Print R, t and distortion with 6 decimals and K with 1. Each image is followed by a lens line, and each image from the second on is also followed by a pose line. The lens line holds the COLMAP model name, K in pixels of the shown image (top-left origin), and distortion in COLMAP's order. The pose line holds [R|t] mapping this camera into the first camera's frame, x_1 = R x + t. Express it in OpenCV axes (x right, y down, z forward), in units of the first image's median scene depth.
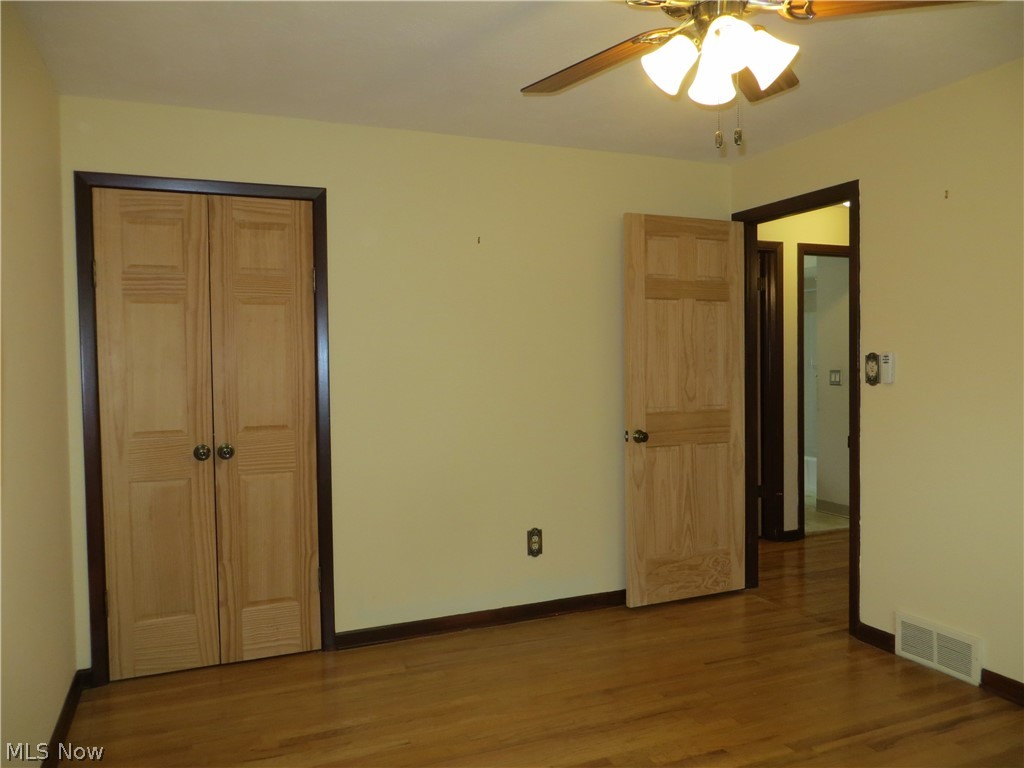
lens RADIAL K [[769.4, 0, 512.4], [0, 769.4, 382.7], [0, 0, 1]] dist [-0.006086, 0.004209]
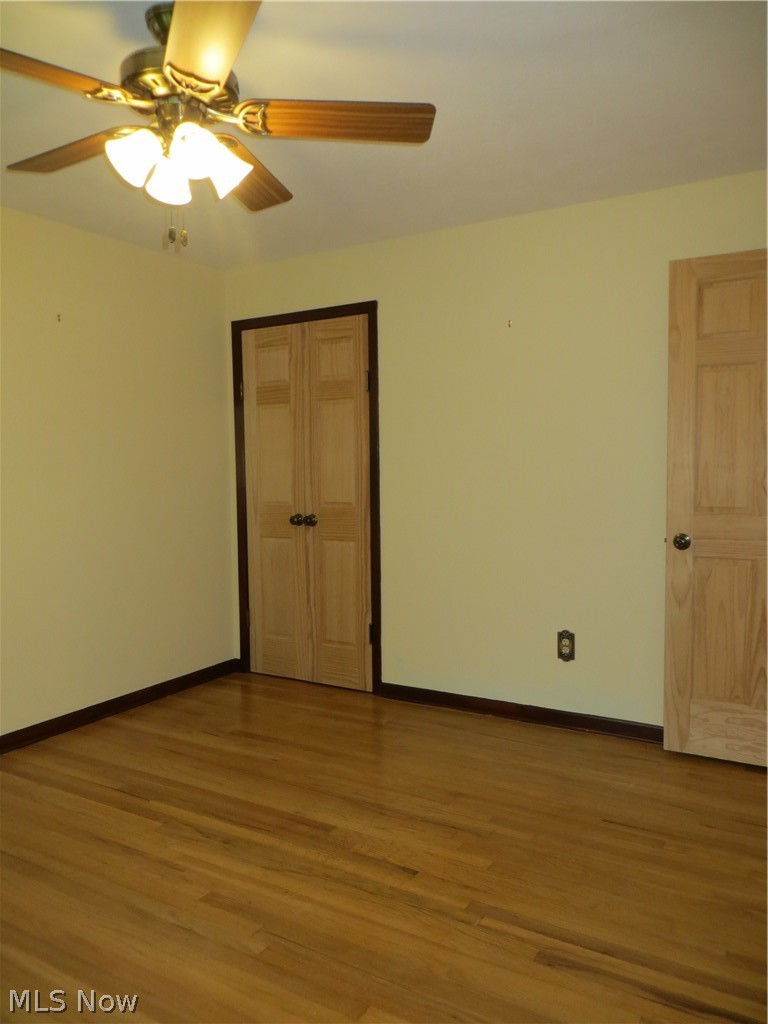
lens RADIAL K [[769.4, 0, 384.2], [0, 769.4, 513.8], [0, 0, 1]] dist [-0.006086, 0.004209]
pose [[0.584082, 0.059441, -0.809515, 0.720281], [-0.017636, 0.998009, 0.060558, -0.001760], [0.811503, -0.021094, 0.583967, 0.329917]]
